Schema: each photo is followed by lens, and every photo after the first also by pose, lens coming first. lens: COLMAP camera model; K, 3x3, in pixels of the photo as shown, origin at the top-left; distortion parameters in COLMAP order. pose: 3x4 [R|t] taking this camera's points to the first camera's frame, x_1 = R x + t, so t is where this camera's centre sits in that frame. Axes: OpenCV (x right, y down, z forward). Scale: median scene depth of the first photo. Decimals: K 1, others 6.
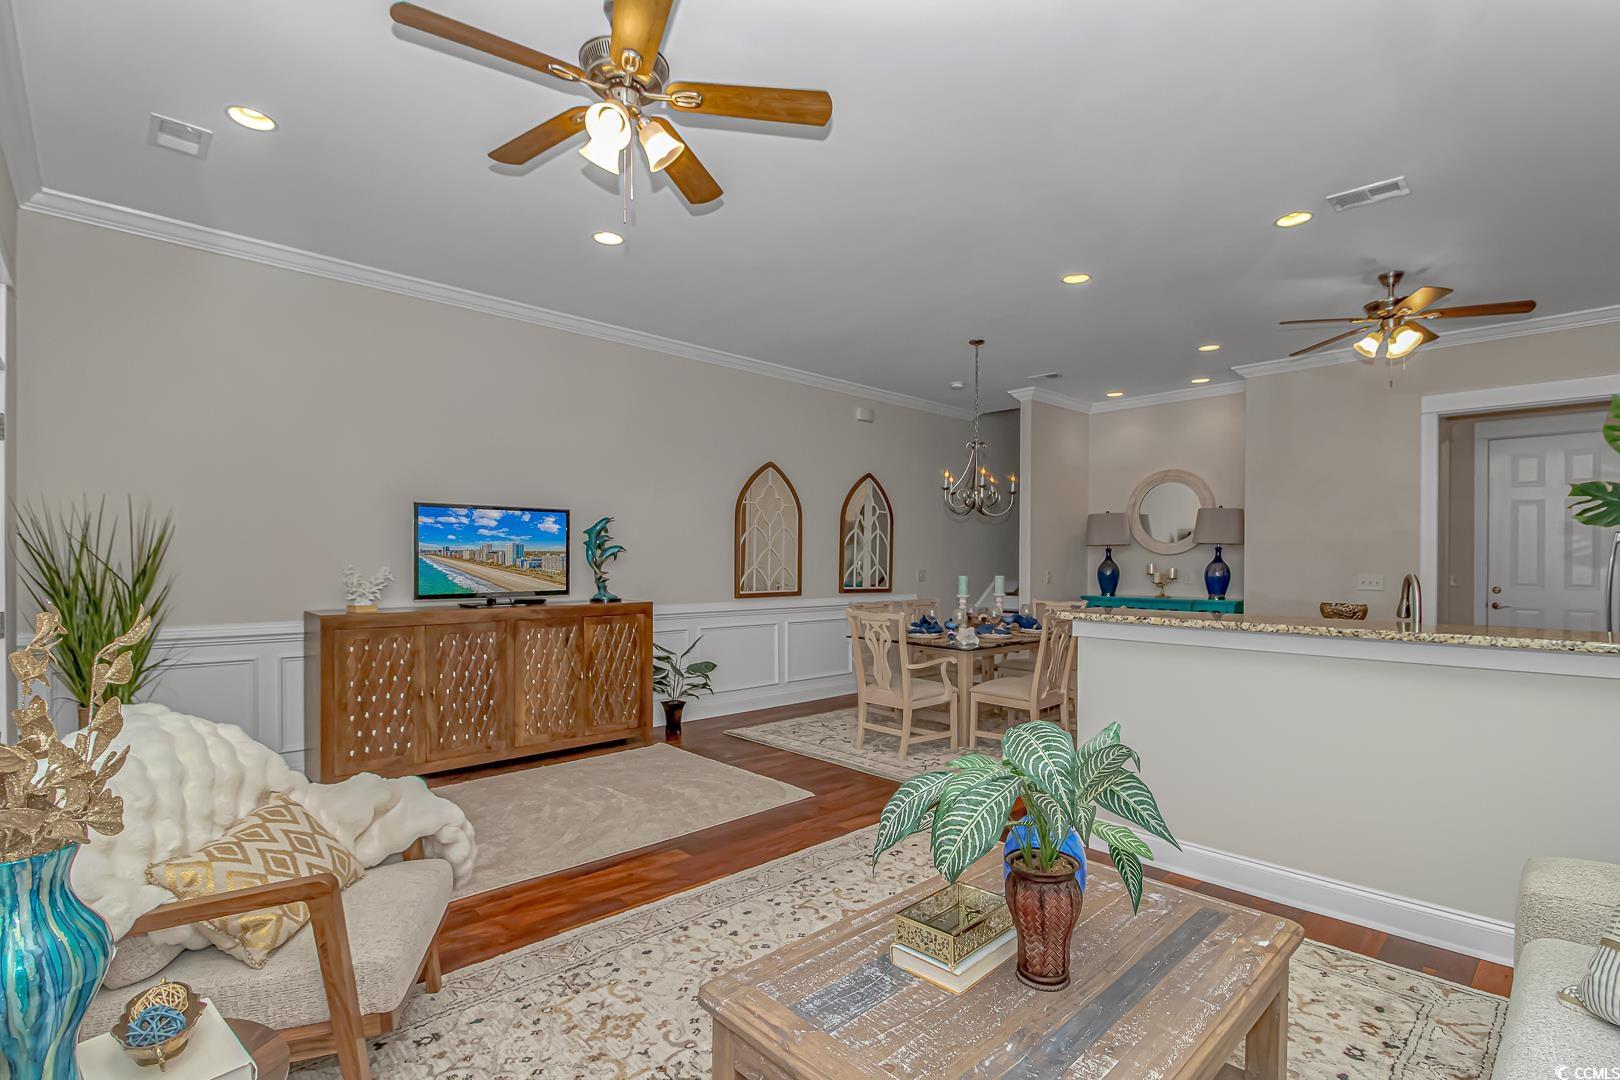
lens RADIAL K [[759.3, 0, 833.3], [0, 759.3, 541.0], [0, 0, 1]] dist [-0.003418, -0.000697]
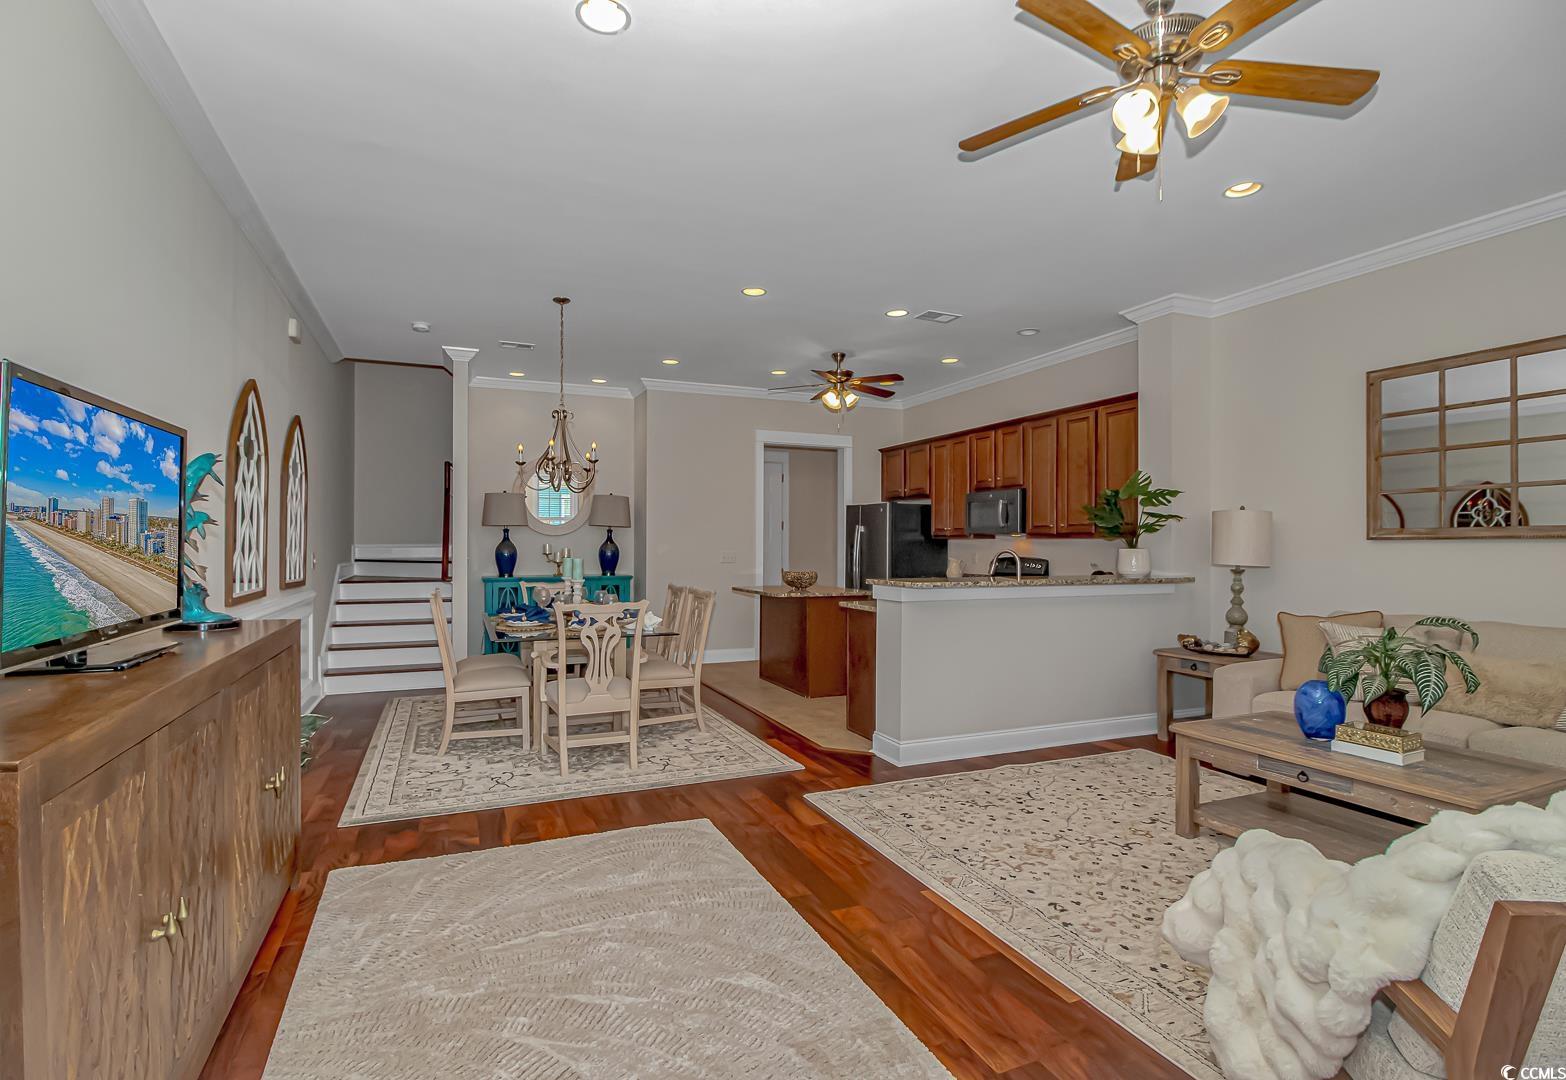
lens RADIAL K [[748.4, 0, 742.4], [0, 748.4, 534.7], [0, 0, 1]] dist [0.002311, 0.000014]
pose [[0.375968, 0.005628, 0.926615, -0.671735], [-0.024487, 0.999693, 0.003863, 0.009960], [-0.926309, -0.024142, 0.375991, 0.559684]]
